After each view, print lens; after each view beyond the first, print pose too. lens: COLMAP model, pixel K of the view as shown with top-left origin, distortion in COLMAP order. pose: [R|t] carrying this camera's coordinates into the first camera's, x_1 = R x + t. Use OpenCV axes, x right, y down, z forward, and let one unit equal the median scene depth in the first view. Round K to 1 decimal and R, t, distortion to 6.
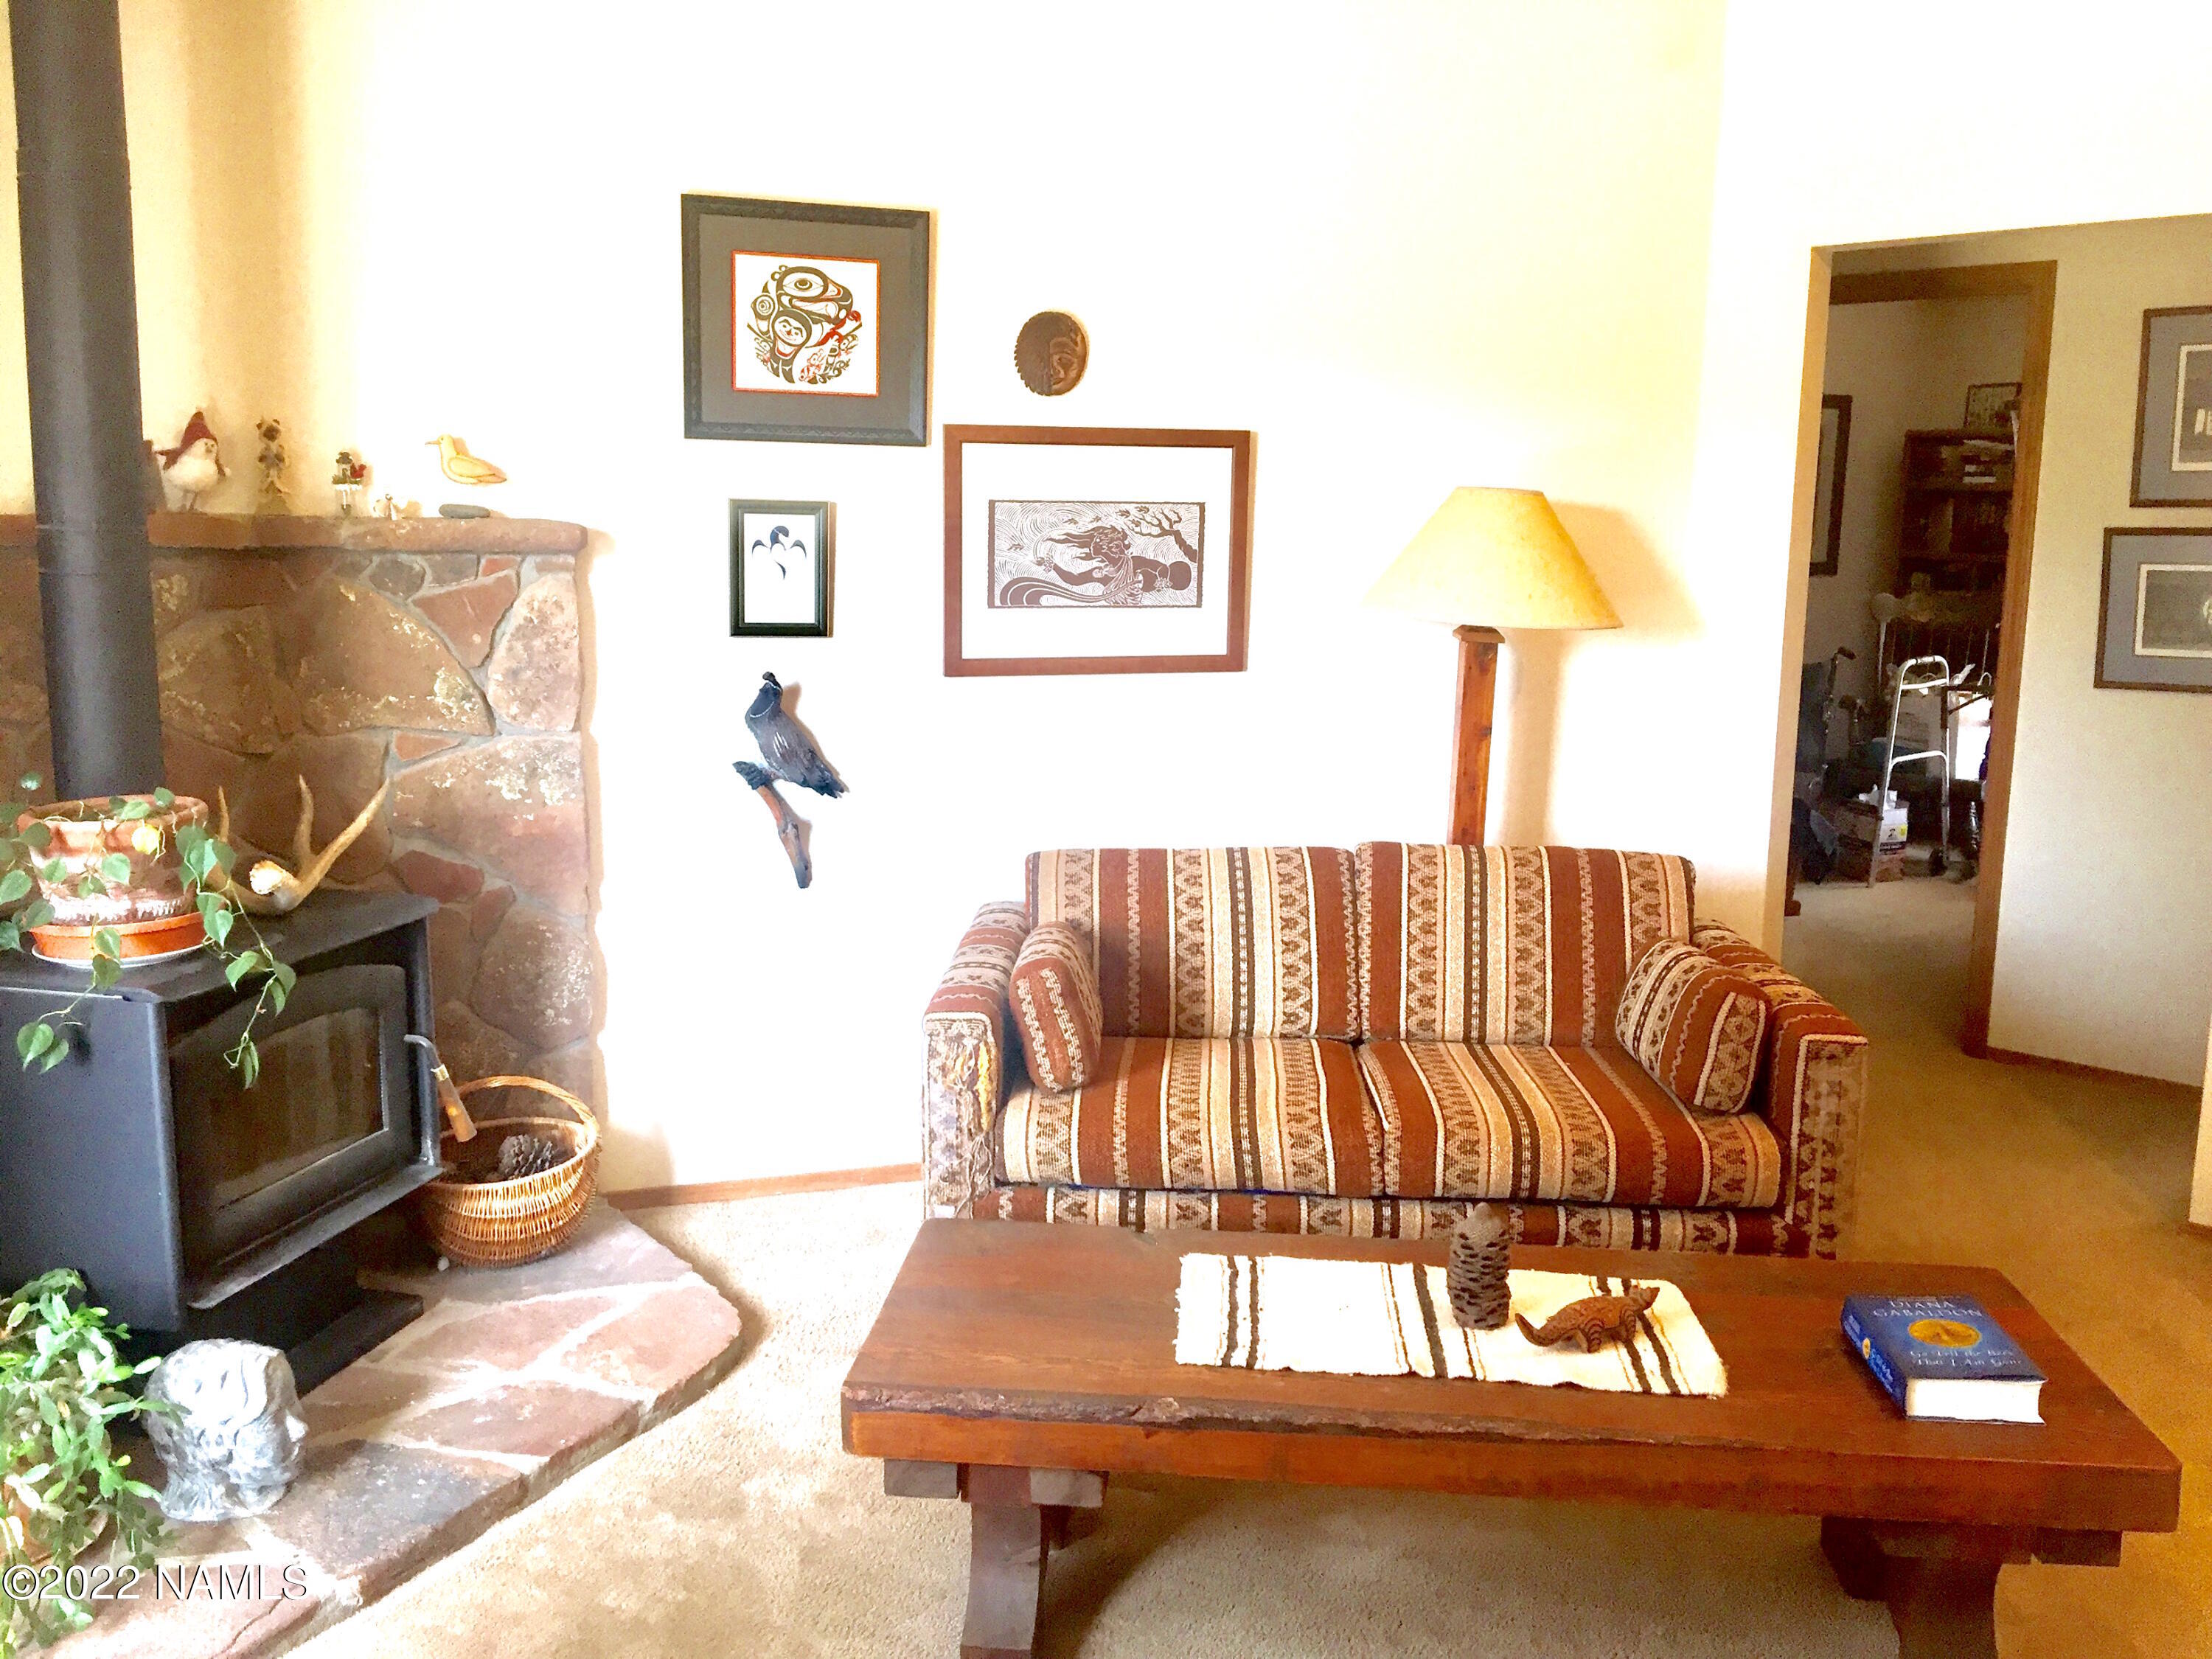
lens RADIAL K [[1875.6, 0, 1109.9], [0, 1875.6, 821.6], [0, 0, 1]] dist [0.081977, -0.130014]
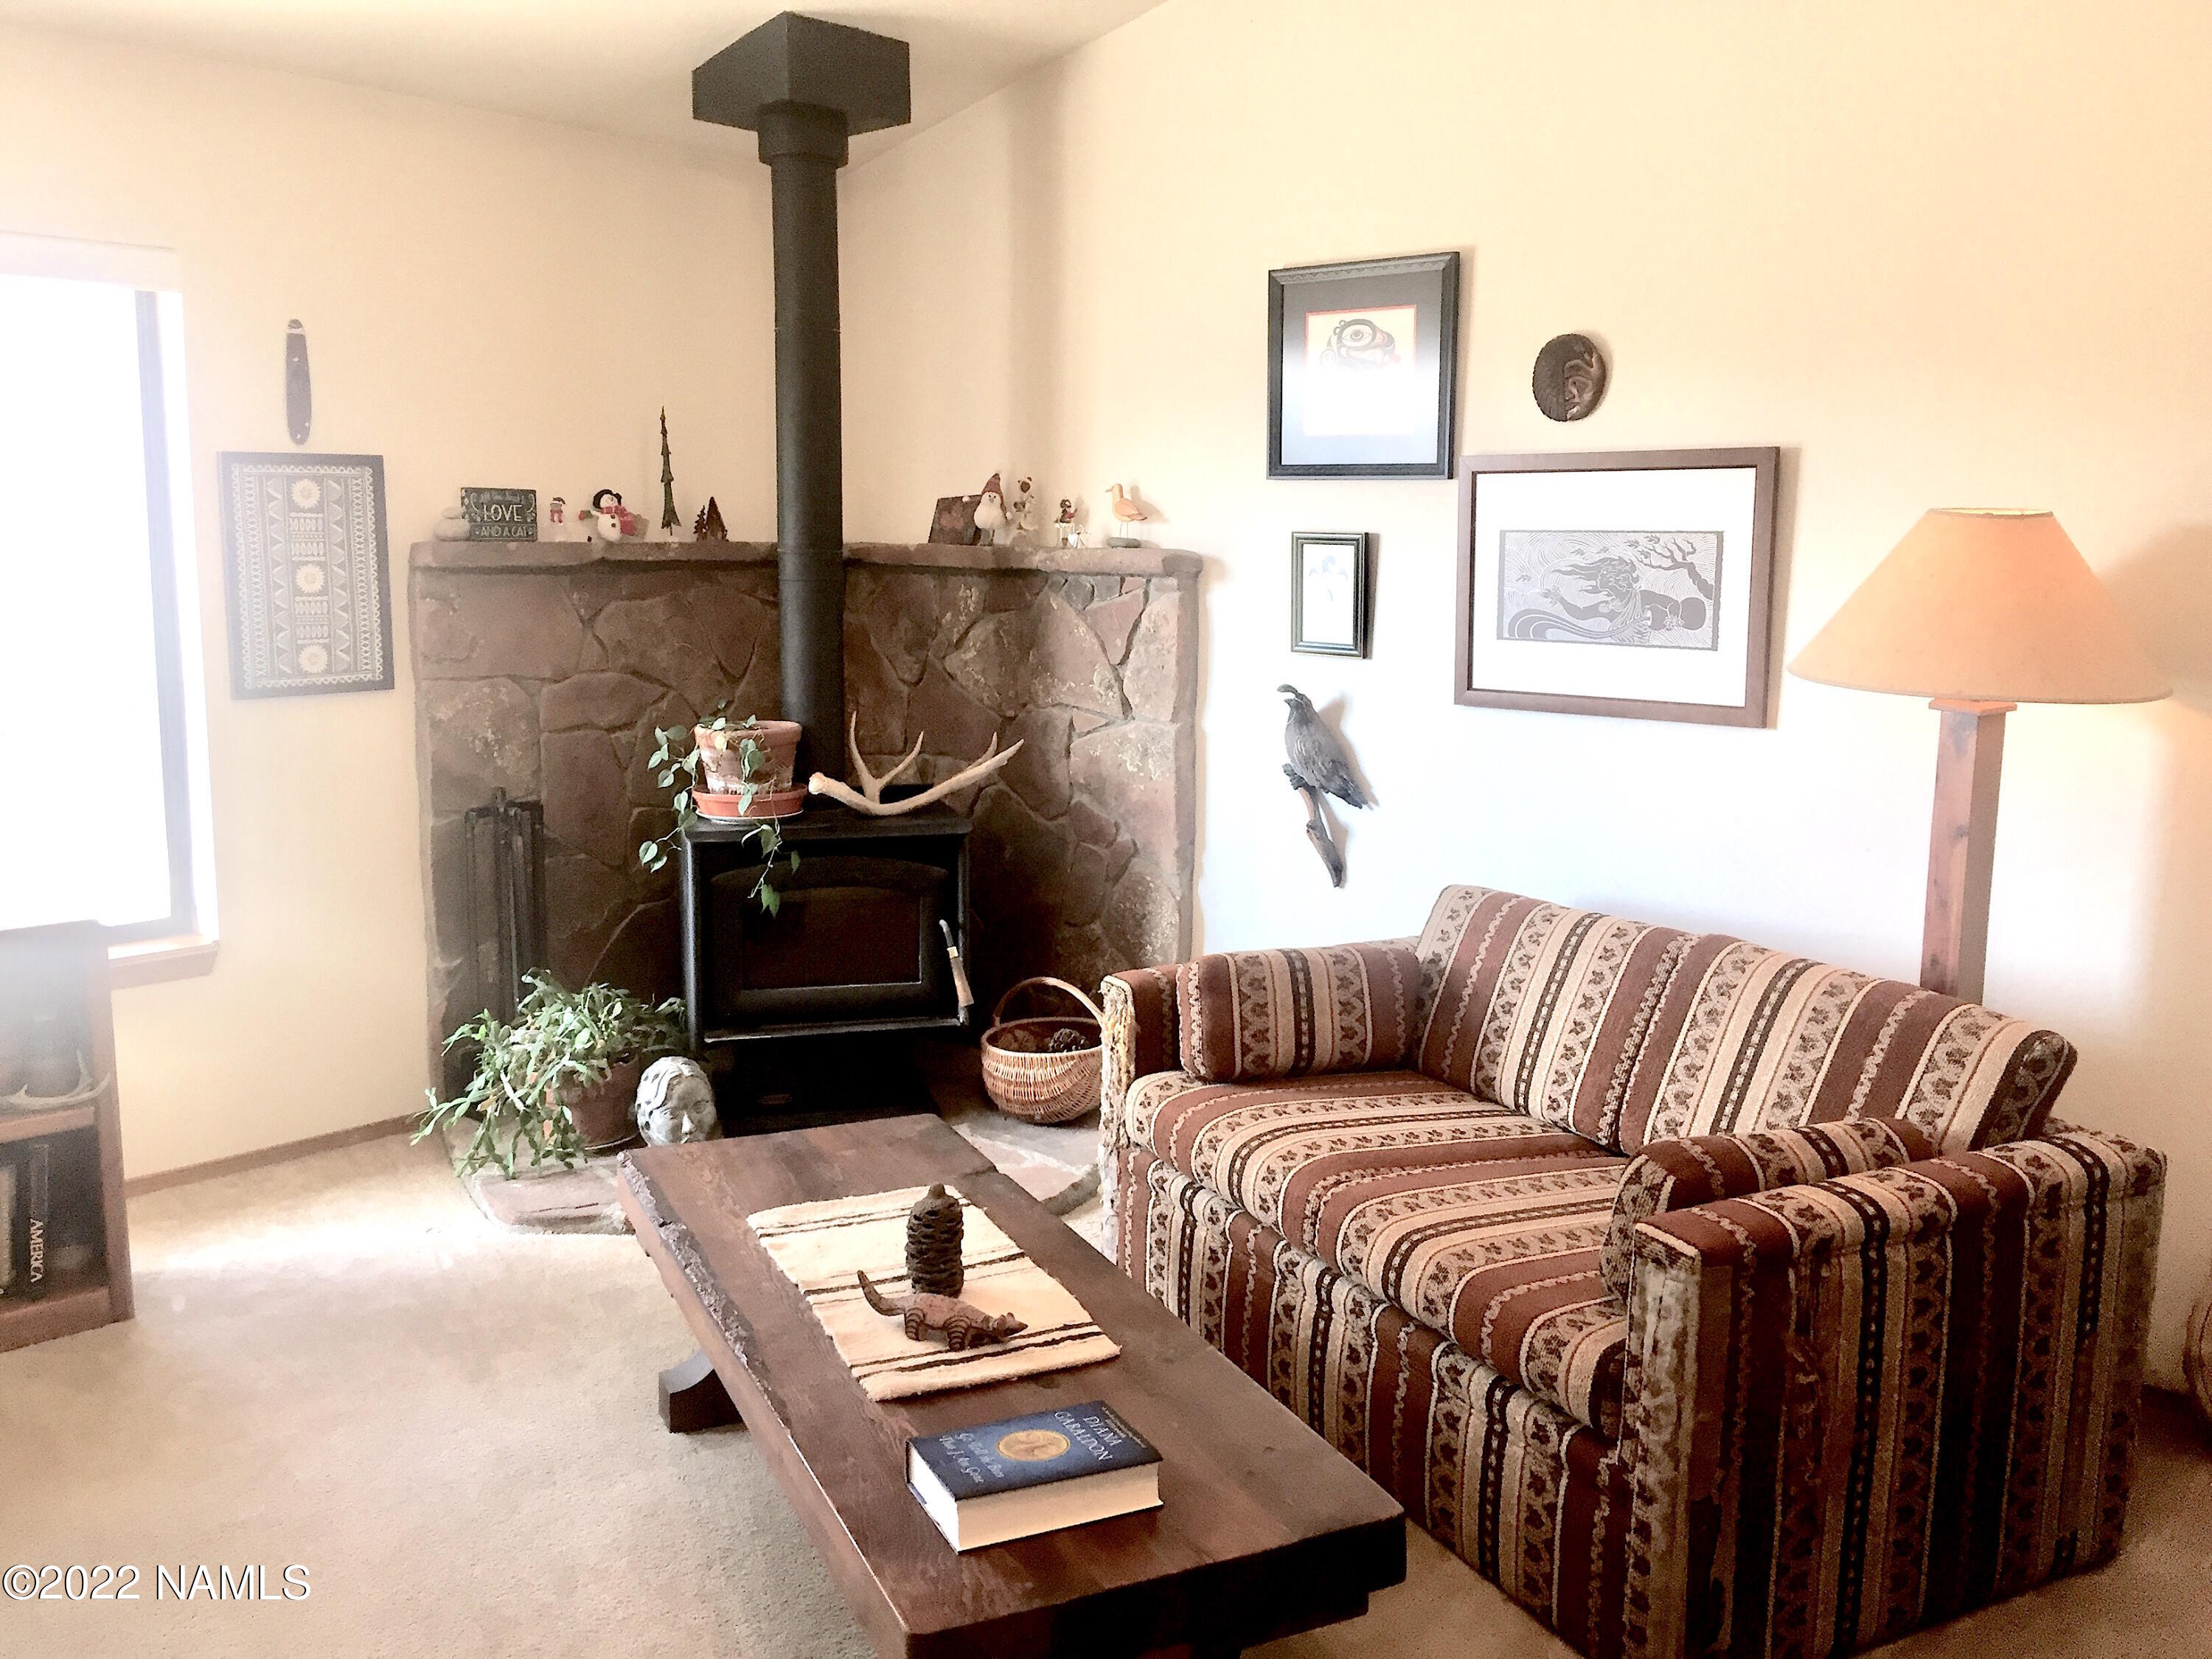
lens RADIAL K [[1875.6, 0, 1087.3], [0, 1875.6, 822.8], [0, 0, 1]] dist [0.081977, -0.130014]
pose [[0.494968, 0.127334, -0.859530, 0.699345], [-0.152204, 0.986615, 0.058513, -0.043649], [0.855477, 0.101862, 0.507724, 0.323102]]
